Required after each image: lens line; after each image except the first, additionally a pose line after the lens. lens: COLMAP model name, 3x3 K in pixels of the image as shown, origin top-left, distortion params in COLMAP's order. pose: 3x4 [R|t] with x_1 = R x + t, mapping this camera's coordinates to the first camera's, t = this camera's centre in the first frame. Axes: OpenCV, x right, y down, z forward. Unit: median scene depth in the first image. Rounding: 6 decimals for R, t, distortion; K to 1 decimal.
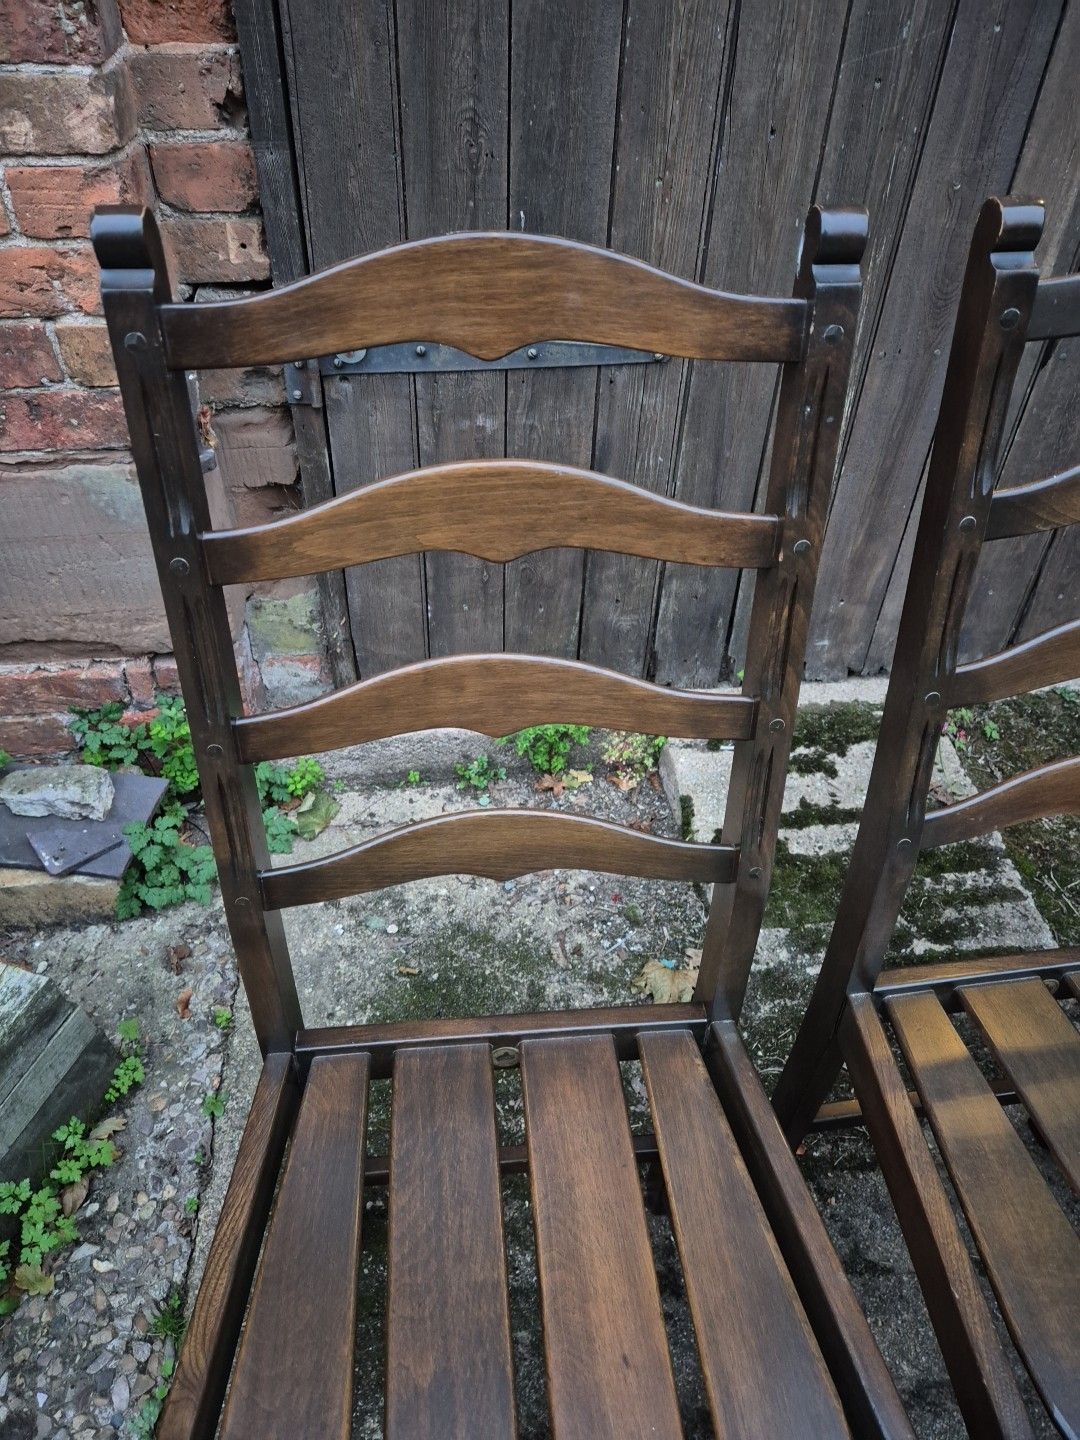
lens RADIAL K [[964.3, 0, 524.4], [0, 964.3, 703.3], [0, 0, 1]] dist [0.062493, -0.061342]
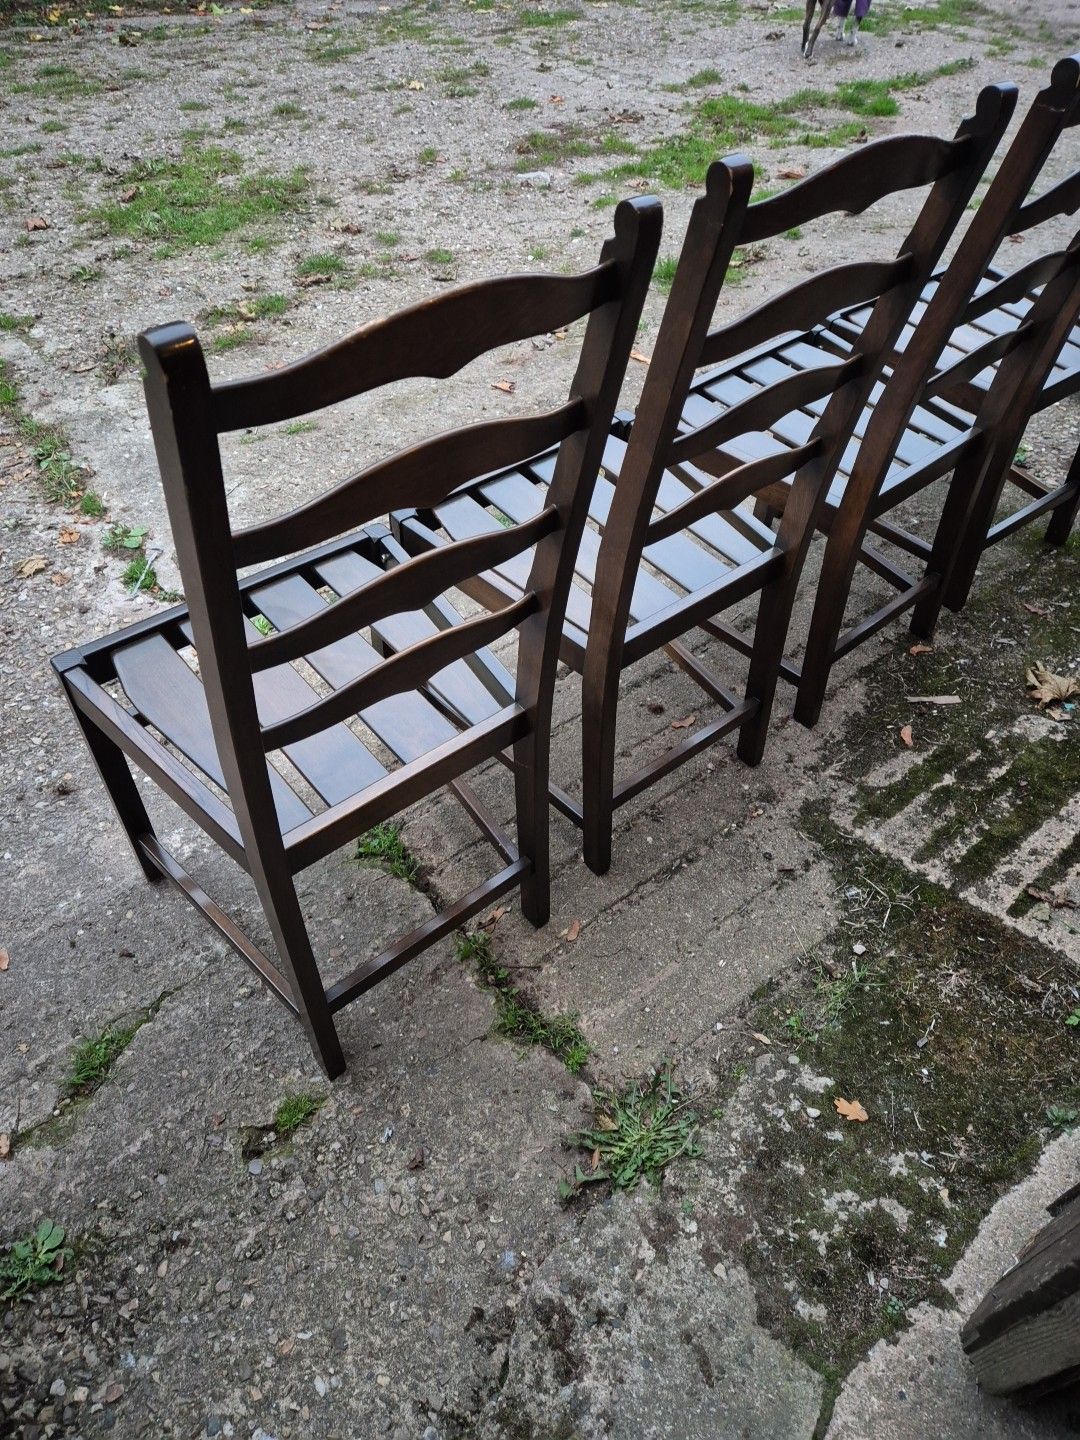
lens RADIAL K [[964.3, 0, 539.2], [0, 964.3, 715.1], [0, 0, 1]] dist [0.062493, -0.061342]
pose [[-0.844840, 0.372242, -0.384293, 1.307220], [-0.360217, 0.135334, 0.923000, -0.713853], [0.395587, 0.918216, 0.019752, 0.722478]]
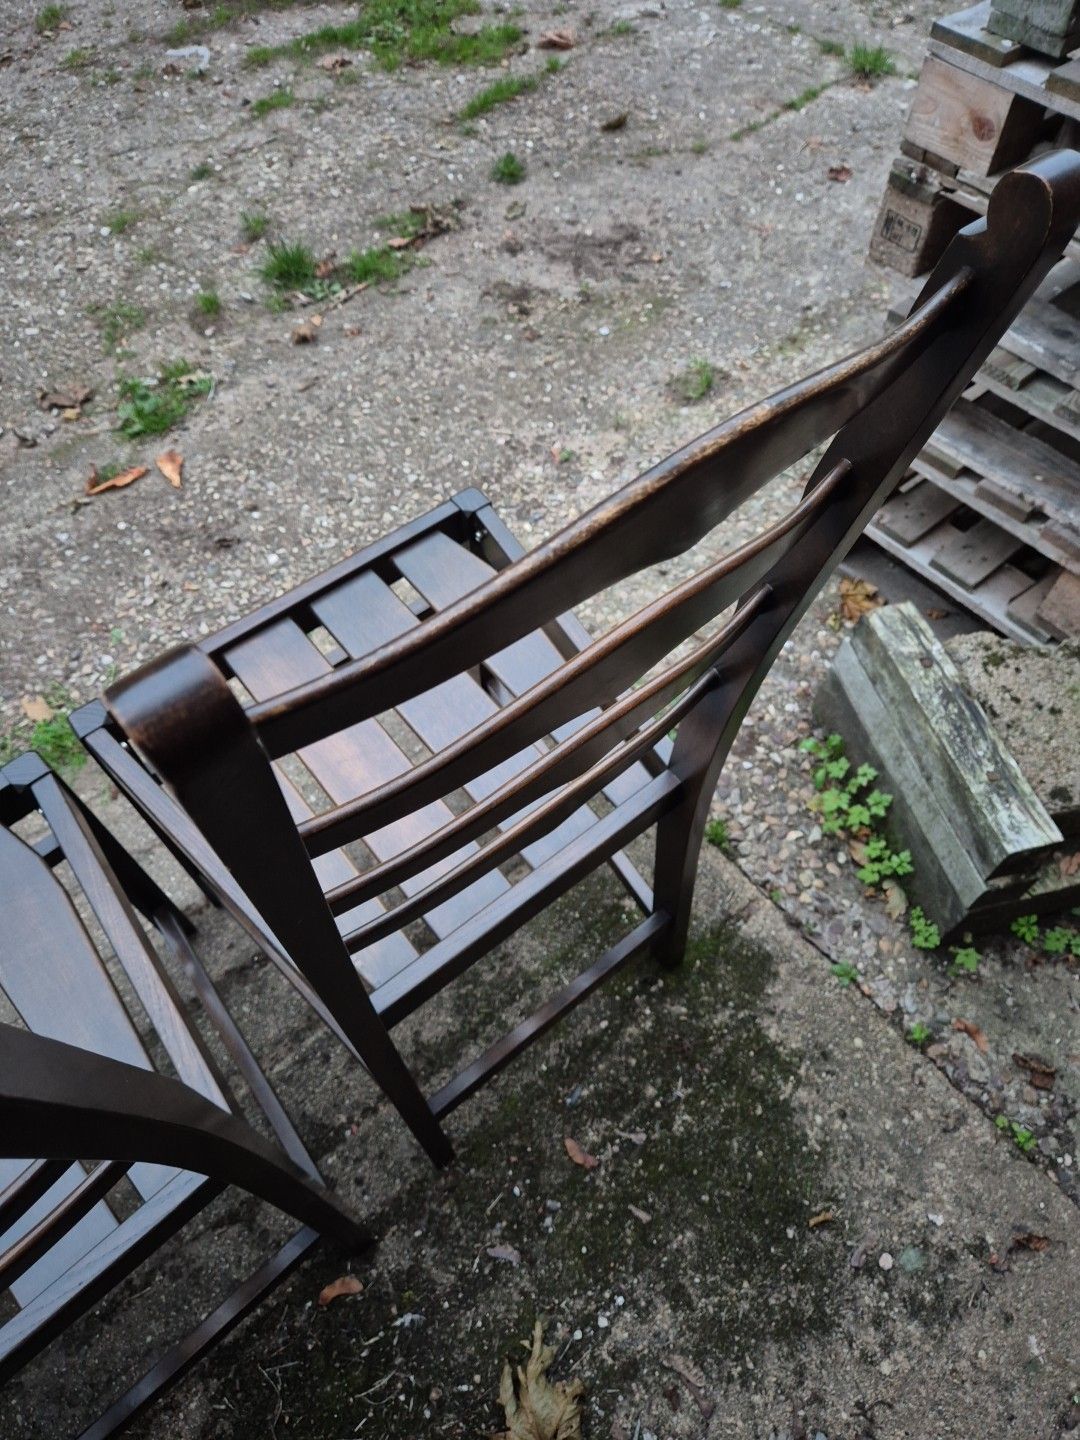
lens RADIAL K [[964.3, 0, 546.2], [0, 964.3, 728.5], [0, 0, 1]] dist [0.062493, -0.061342]
pose [[-0.827136, 0.471764, -0.305425, 0.126288], [-0.363522, -0.034656, 0.930941, -0.387055], [0.428599, 0.881044, 0.200162, 0.393203]]
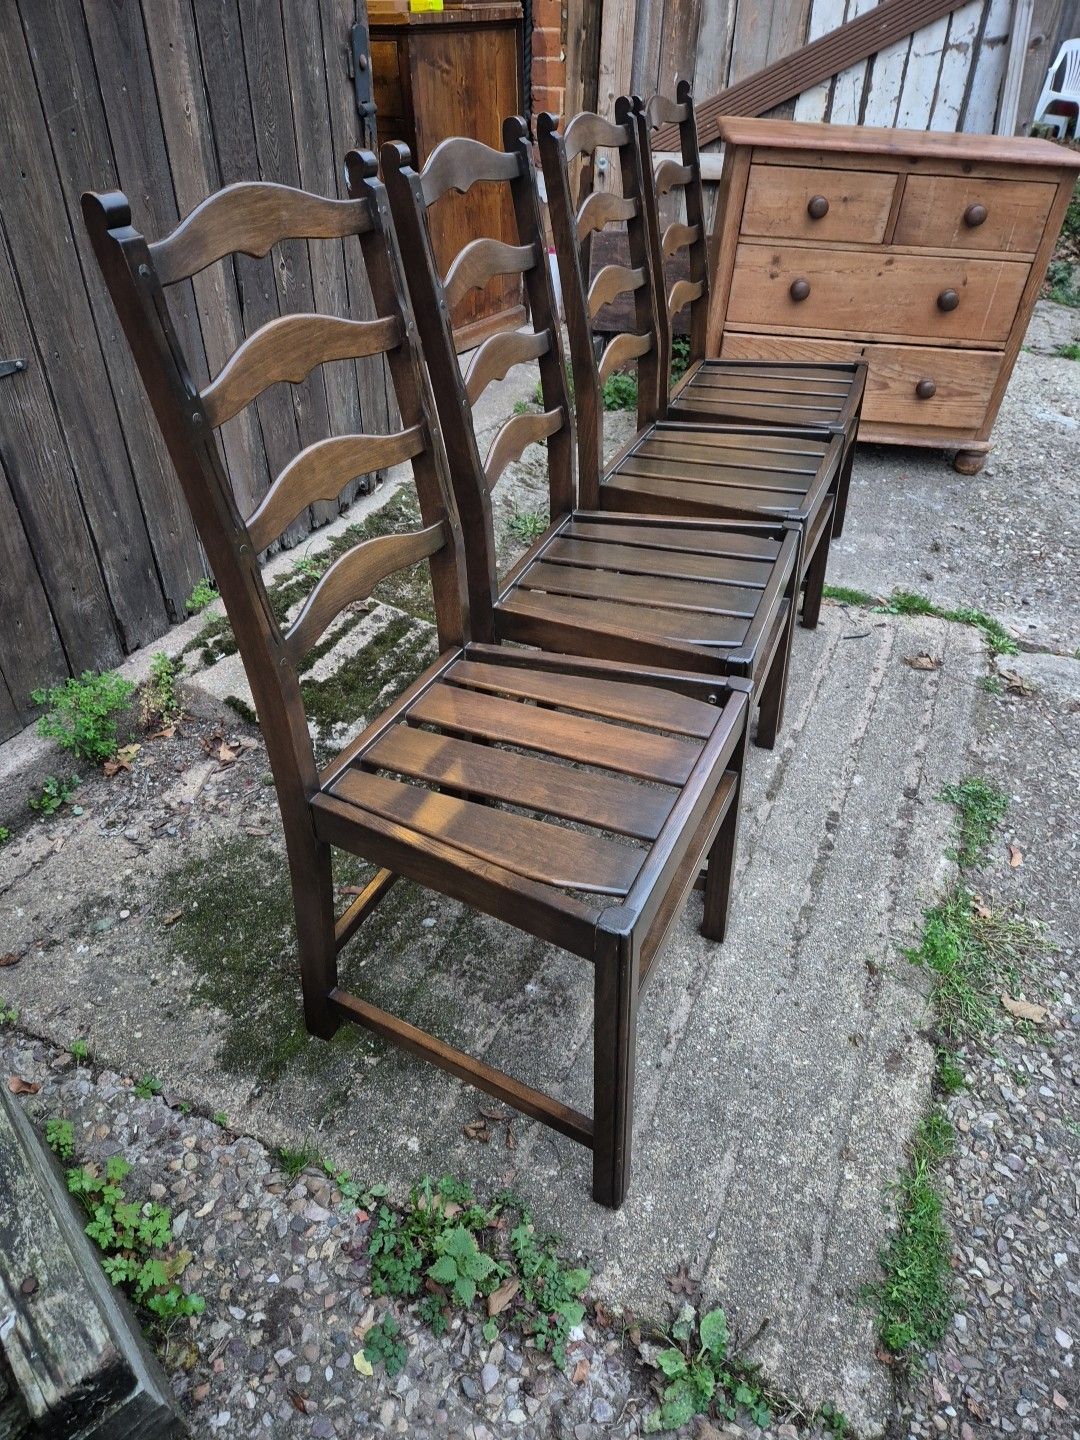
lens RADIAL K [[964.3, 0, 555.4], [0, 964.3, 702.1], [0, 0, 1]] dist [0.062493, -0.061342]
pose [[0.482802, -0.505919, 0.714806, -0.592959], [0.552787, 0.809136, 0.199314, 0.097746], [-0.679212, 0.298907, 0.670318, -0.121711]]
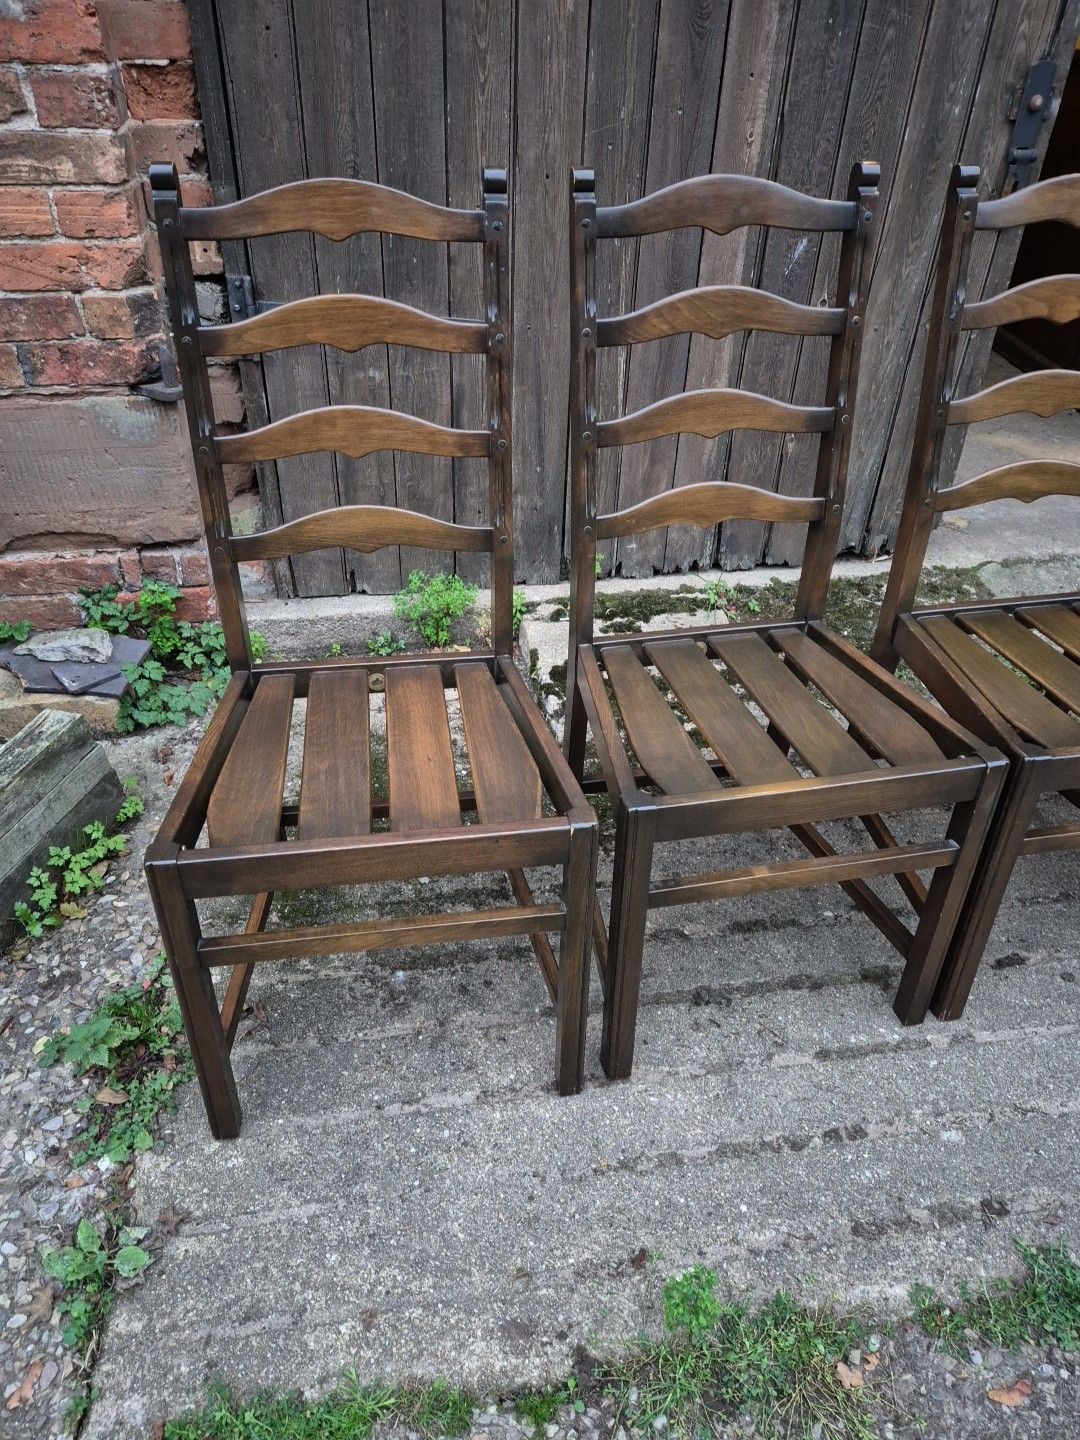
lens RADIAL K [[964.3, 0, 530.6], [0, 964.3, 720.4], [0, 0, 1]] dist [0.062493, -0.061342]
pose [[0.997790, -0.033799, 0.057201, 0.092480], [0.038234, 0.996197, -0.078297, 0.353160], [-0.054337, 0.080312, 0.995288, -0.425079]]
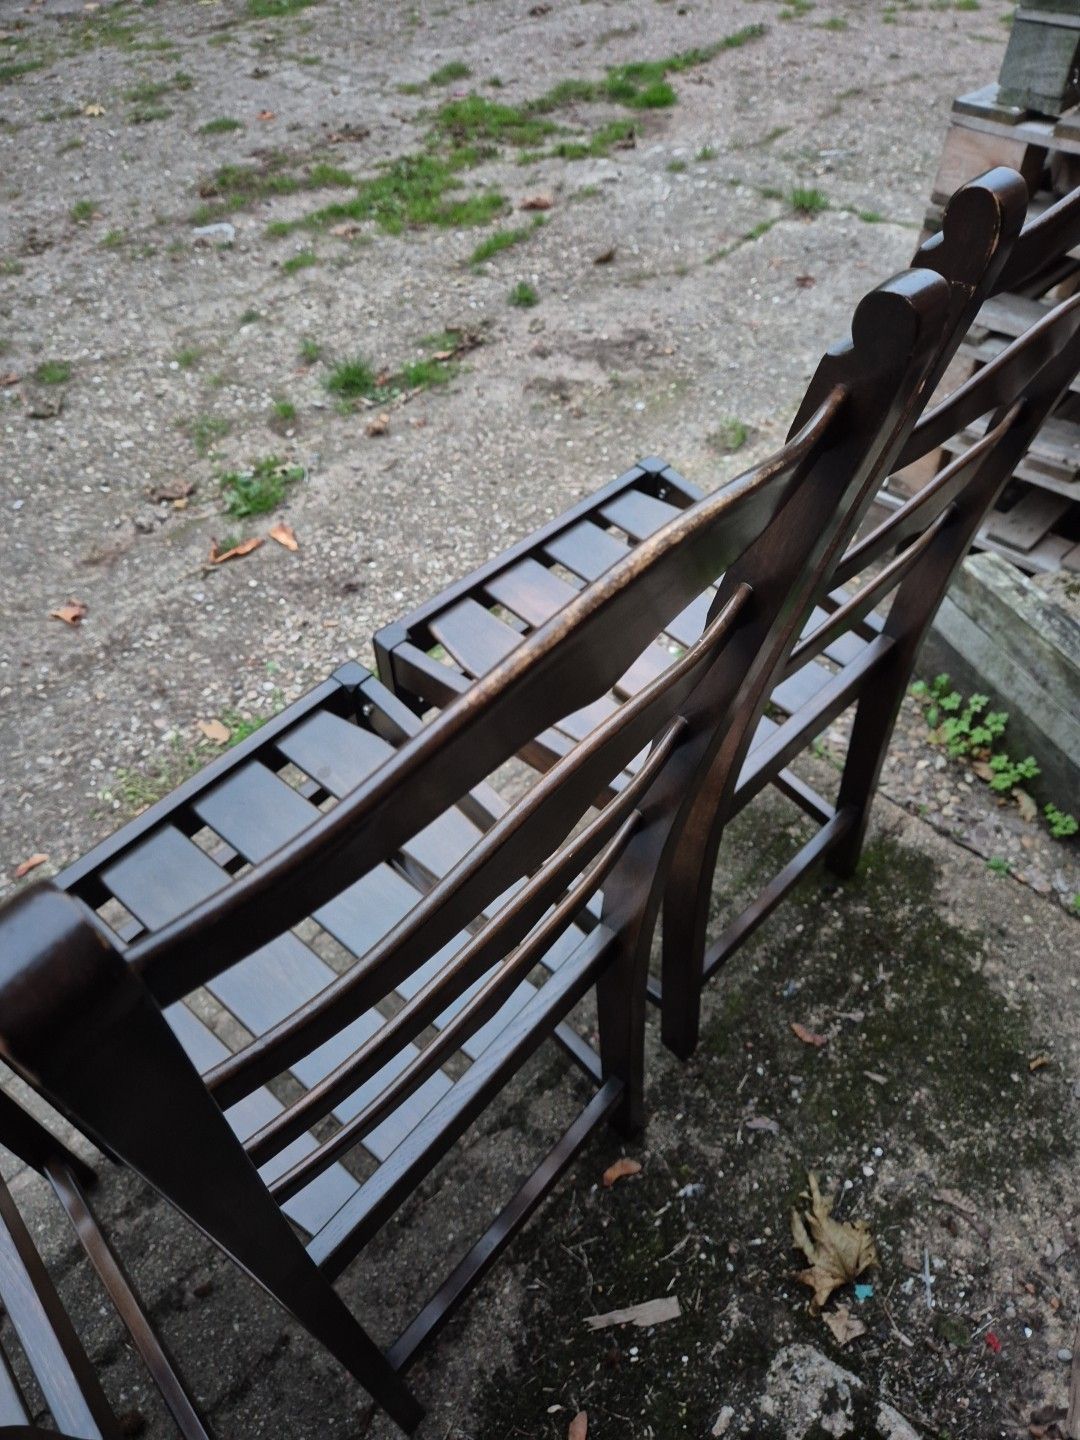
lens RADIAL K [[964.3, 0, 541.3], [0, 964.3, 723.8], [0, 0, 1]] dist [0.062493, -0.061342]
pose [[-0.760375, 0.487056, -0.429657, 0.464918], [-0.411428, 0.150662, 0.898904, -0.390724], [0.502550, 0.860277, 0.085829, 0.442374]]
